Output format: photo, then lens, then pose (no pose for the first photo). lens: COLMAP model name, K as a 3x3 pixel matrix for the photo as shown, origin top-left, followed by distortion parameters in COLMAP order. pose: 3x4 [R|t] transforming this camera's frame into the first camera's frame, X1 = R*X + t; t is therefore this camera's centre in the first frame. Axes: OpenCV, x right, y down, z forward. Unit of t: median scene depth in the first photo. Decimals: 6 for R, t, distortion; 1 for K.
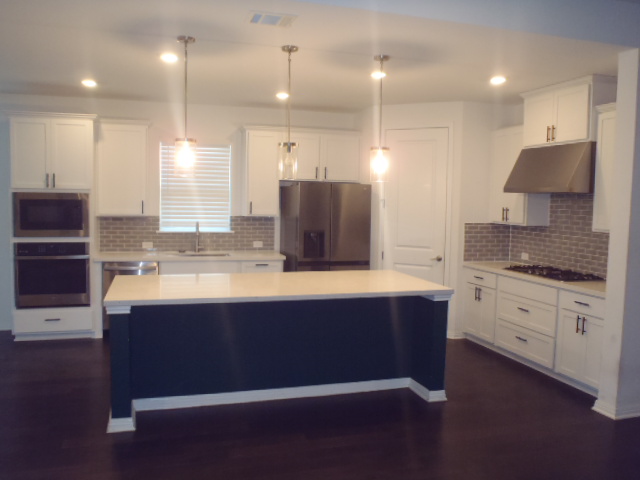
lens RADIAL K [[537.6, 0, 320.2], [0, 537.6, 249.5], [0, 0, 1]] dist [-0.070626, 0.023620]
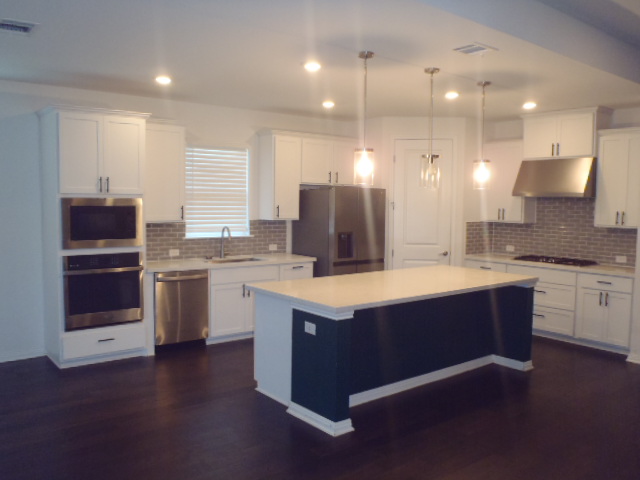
lens RADIAL K [[537.6, 0, 317.6], [0, 537.6, 246.7], [0, 0, 1]] dist [-0.070626, 0.023620]
pose [[0.932569, -0.038568, 0.358926, -0.492058], [0.039070, 0.999219, 0.005858, -0.016675], [-0.358872, 0.008560, 0.933348, 0.031425]]
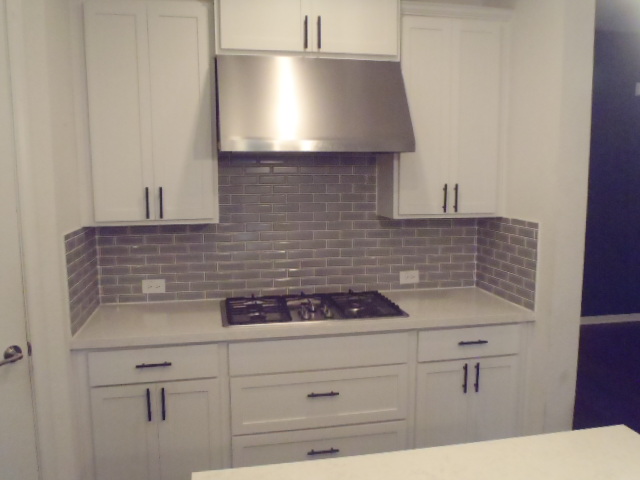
lens RADIAL K [[537.6, 0, 322.4], [0, 537.6, 240.2], [0, 0, 1]] dist [-0.070626, 0.023620]
pose [[0.099328, -0.145564, 0.984350, -0.071777], [0.100034, 0.985691, 0.135669, -0.084565], [-0.990014, 0.084993, 0.112468, 0.854362]]
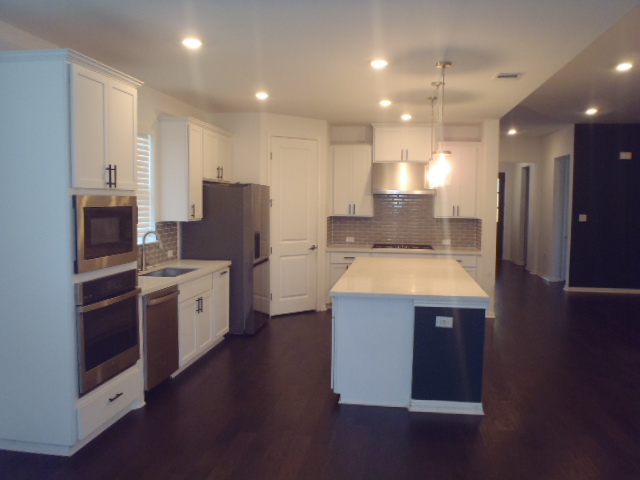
lens RADIAL K [[537.6, 0, 316.2], [0, 537.6, 242.0], [0, 0, 1]] dist [-0.070626, 0.023620]
pose [[0.439874, -0.084175, 0.894106, -0.955626], [0.083745, 0.995104, 0.052484, -0.065492], [-0.894146, 0.051791, 0.444770, 0.501232]]
